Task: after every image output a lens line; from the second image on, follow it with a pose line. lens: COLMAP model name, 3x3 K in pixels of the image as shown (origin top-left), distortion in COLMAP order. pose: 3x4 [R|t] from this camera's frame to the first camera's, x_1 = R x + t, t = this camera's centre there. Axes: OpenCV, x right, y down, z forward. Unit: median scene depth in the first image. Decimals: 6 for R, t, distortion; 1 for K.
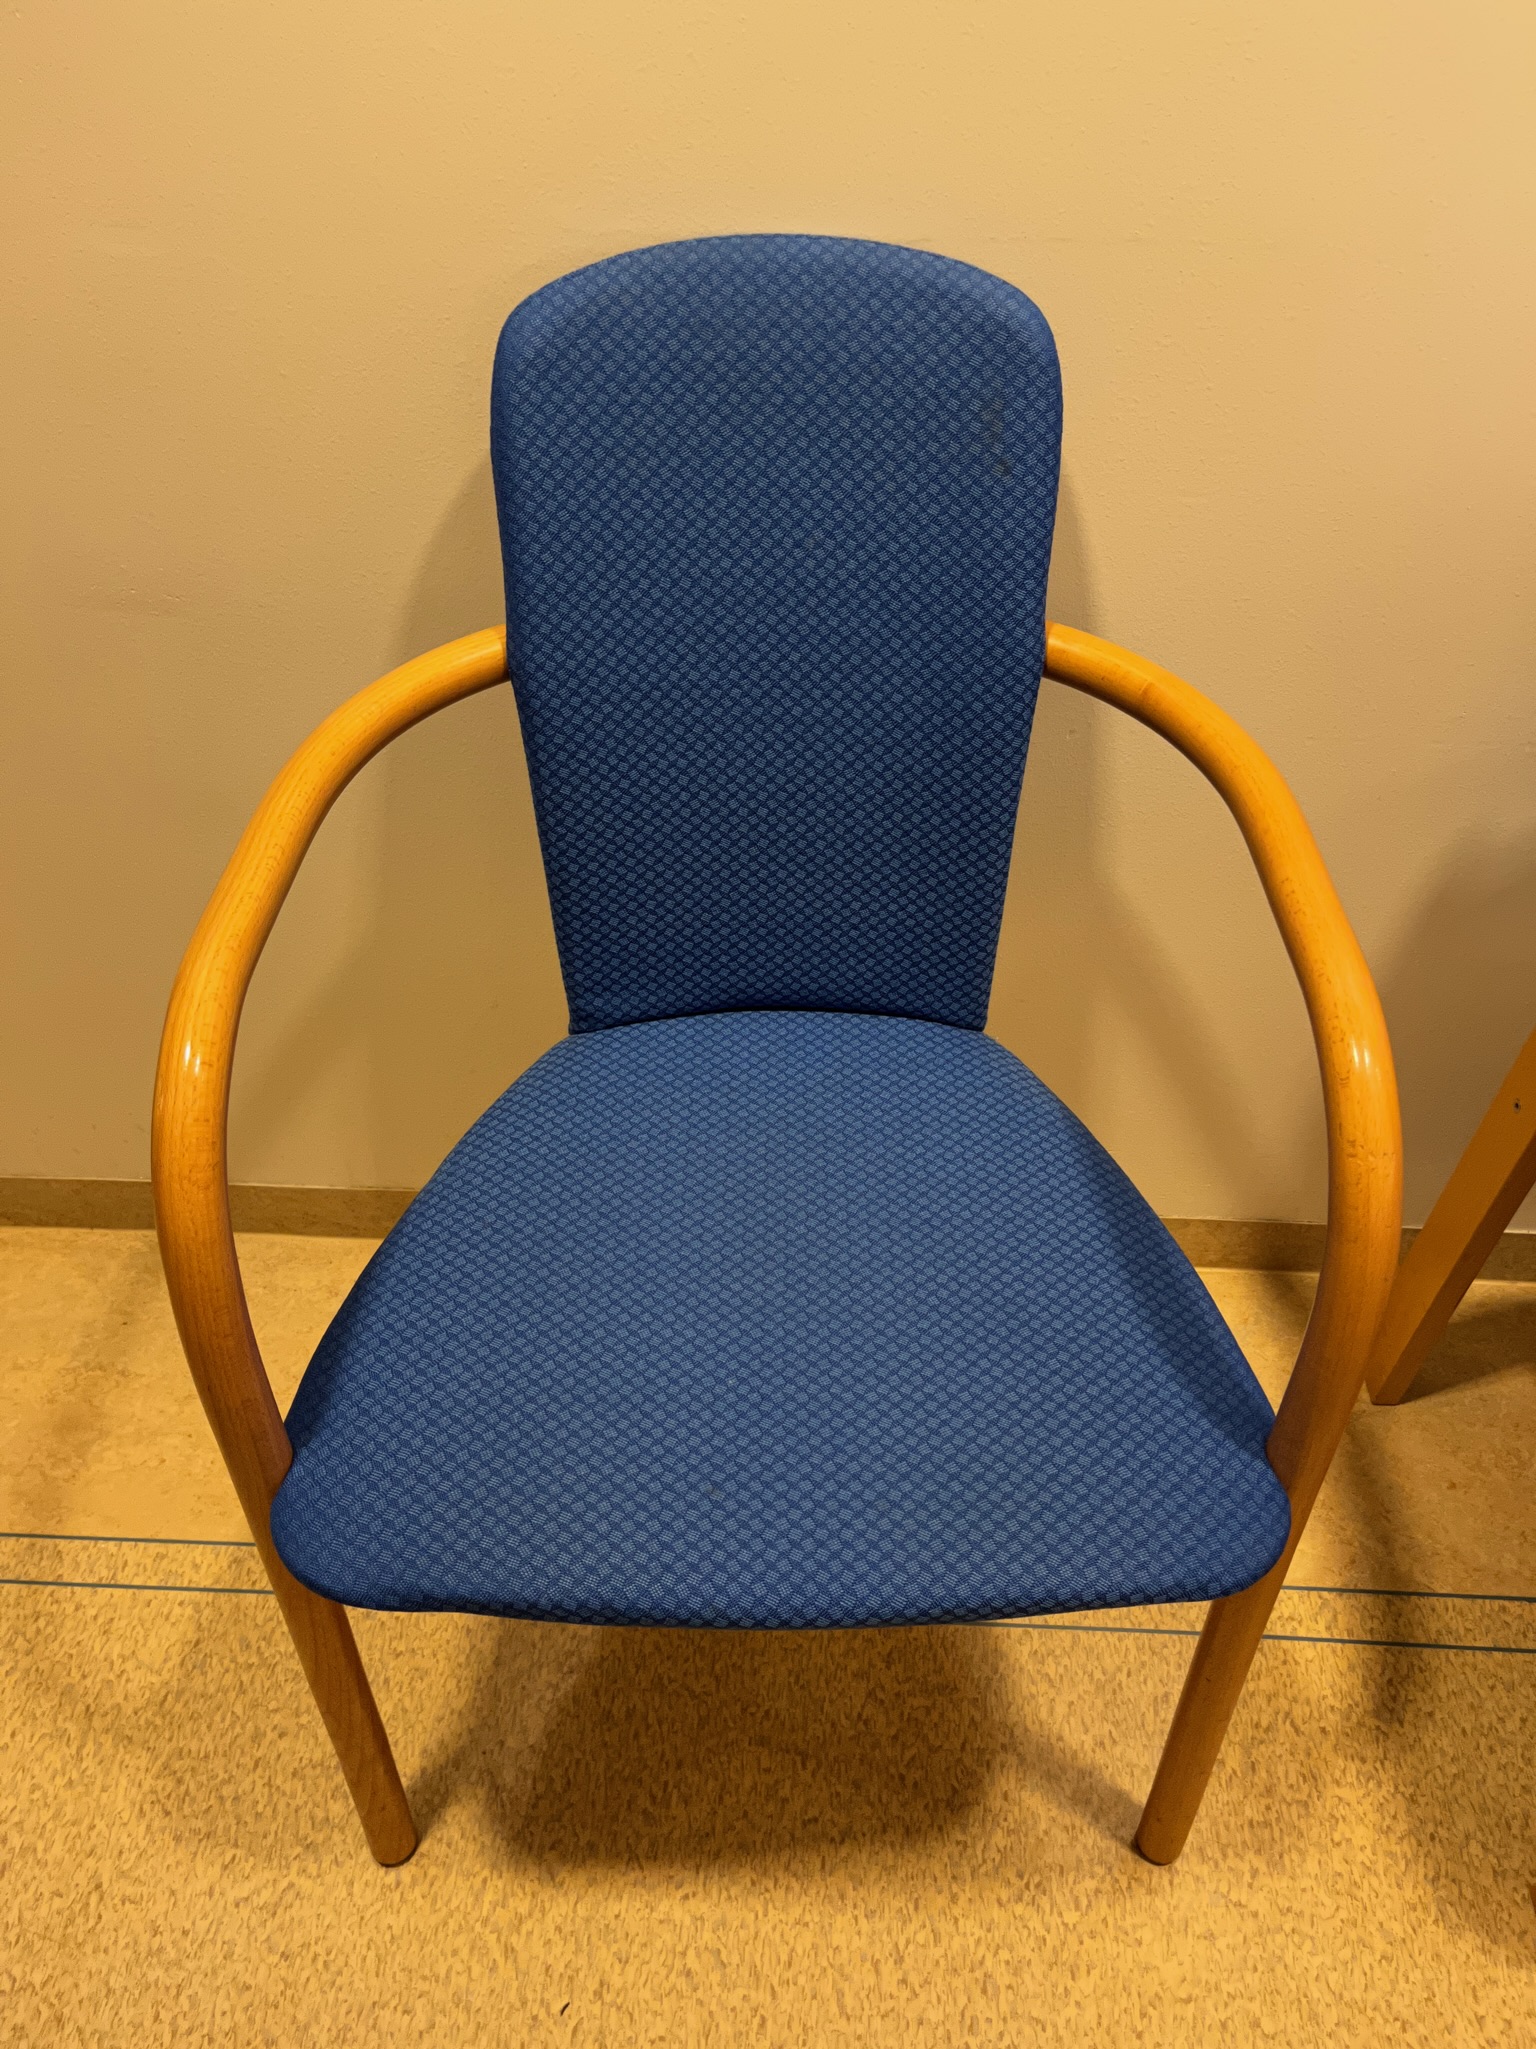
lens RADIAL K [[1578.4, 0, 781.6], [0, 1578.4, 1022.7], [0, 0, 1]] dist [0.046650, -0.091889]
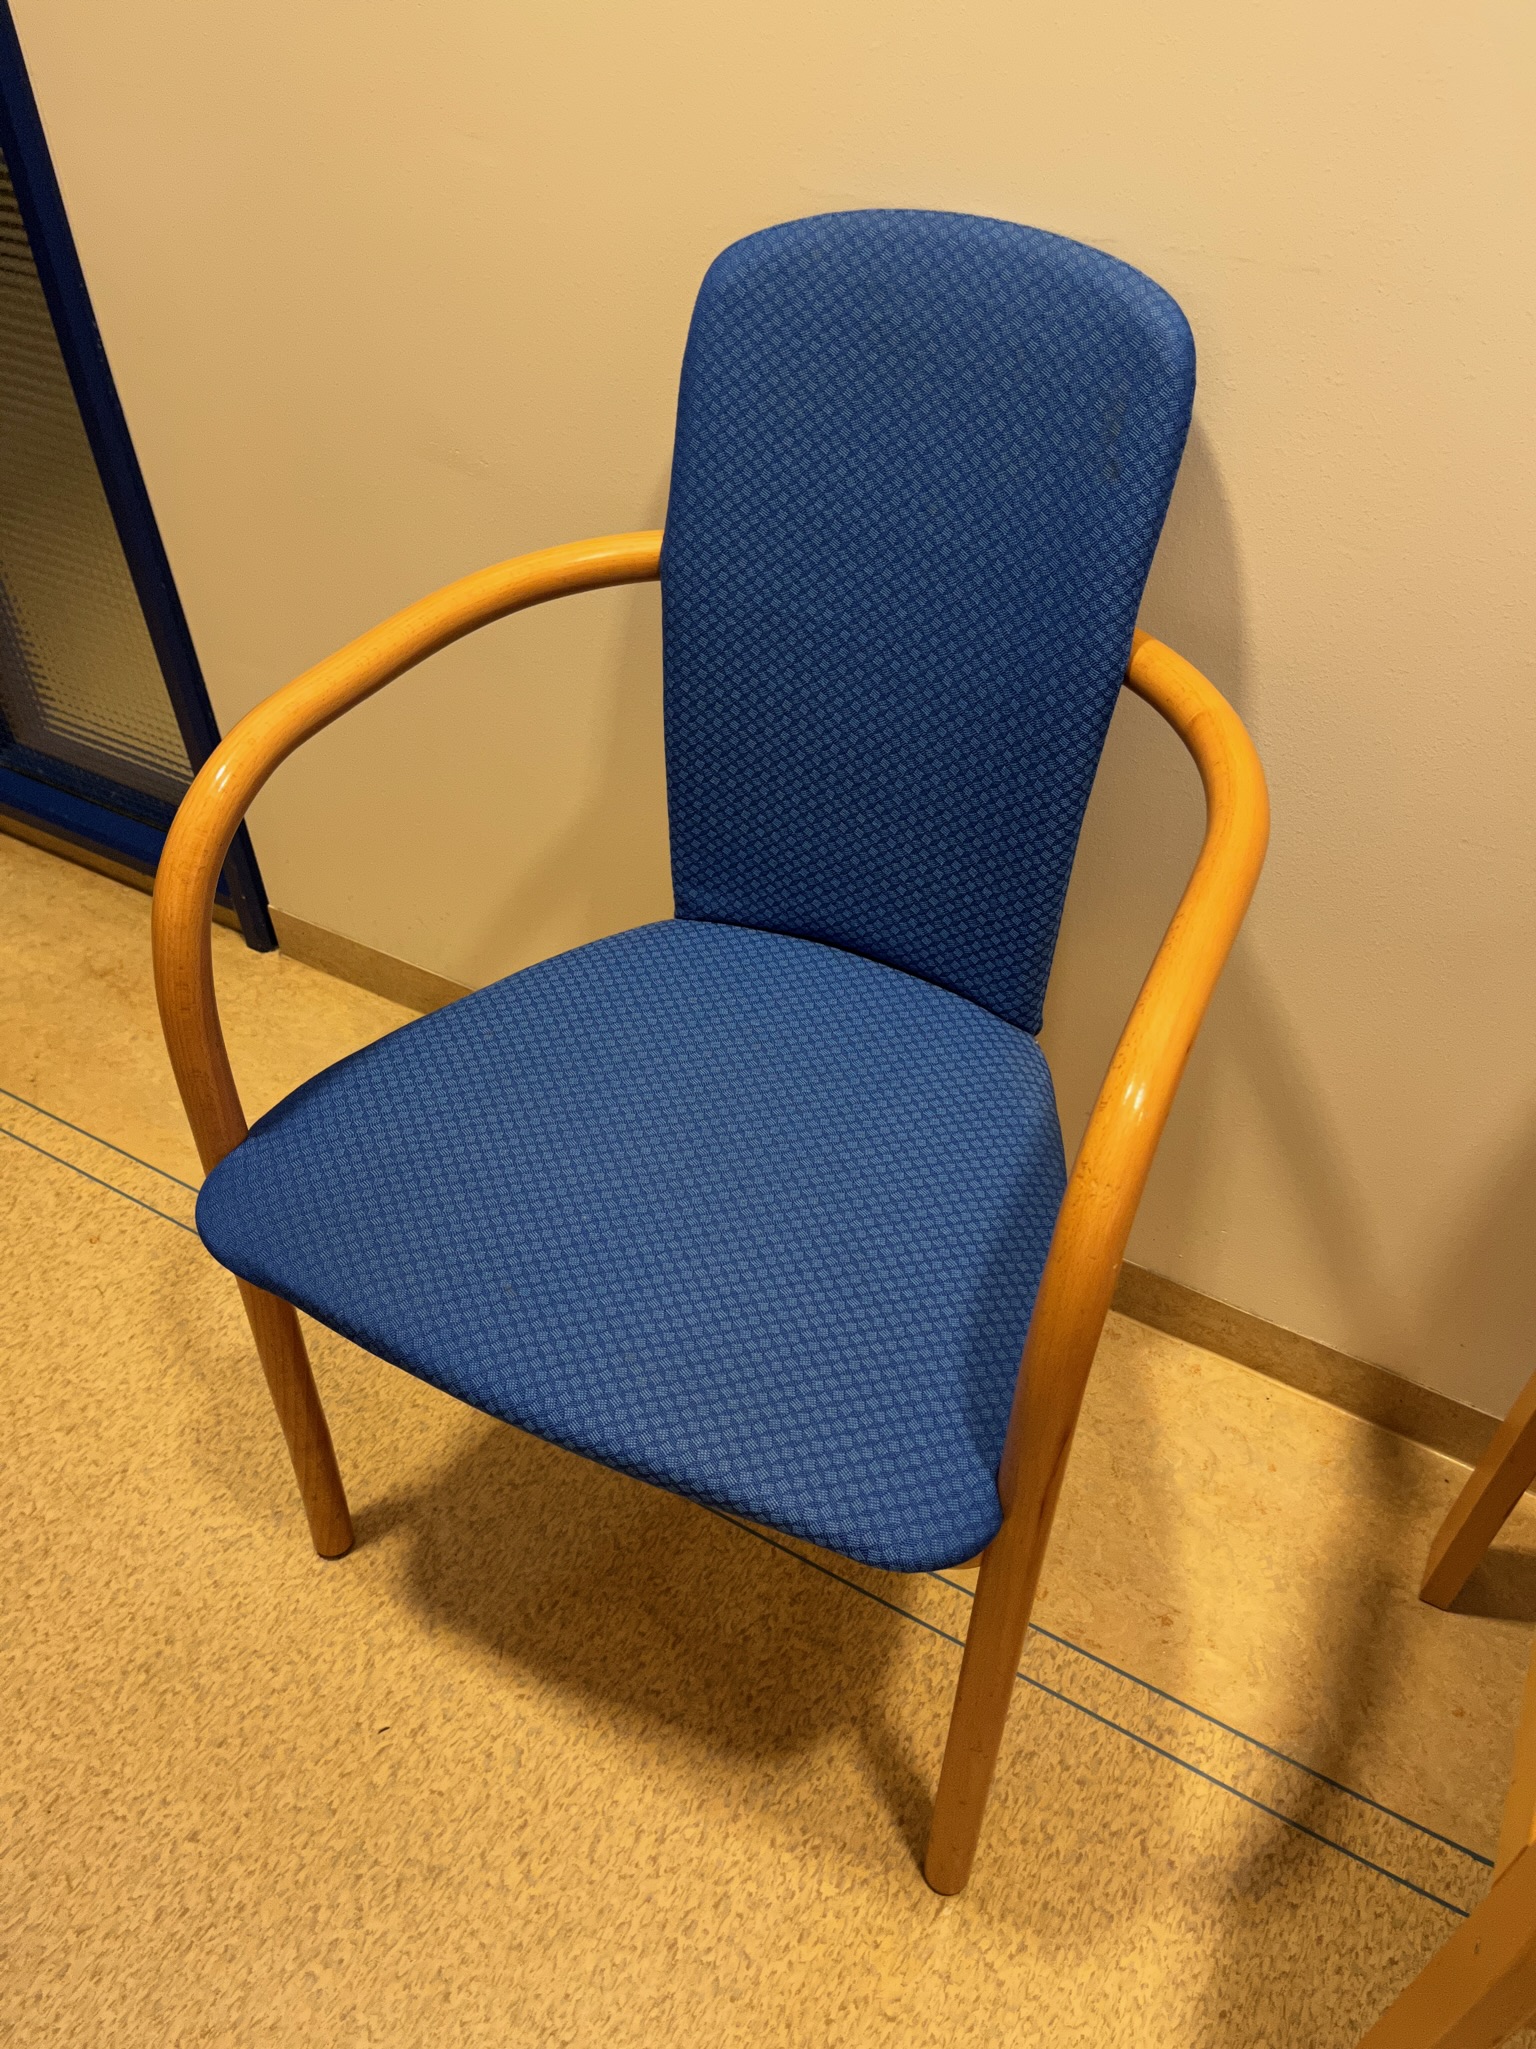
lens RADIAL K [[1578.4, 0, 750.1], [0, 1578.4, 1018.0], [0, 0, 1]] dist [0.046650, -0.091889]
pose [[0.881256, 0.308941, -0.357691, 0.330668], [-0.313107, 0.948513, 0.047827, 0.004329], [0.354050, 0.069847, 0.932615, 0.000633]]
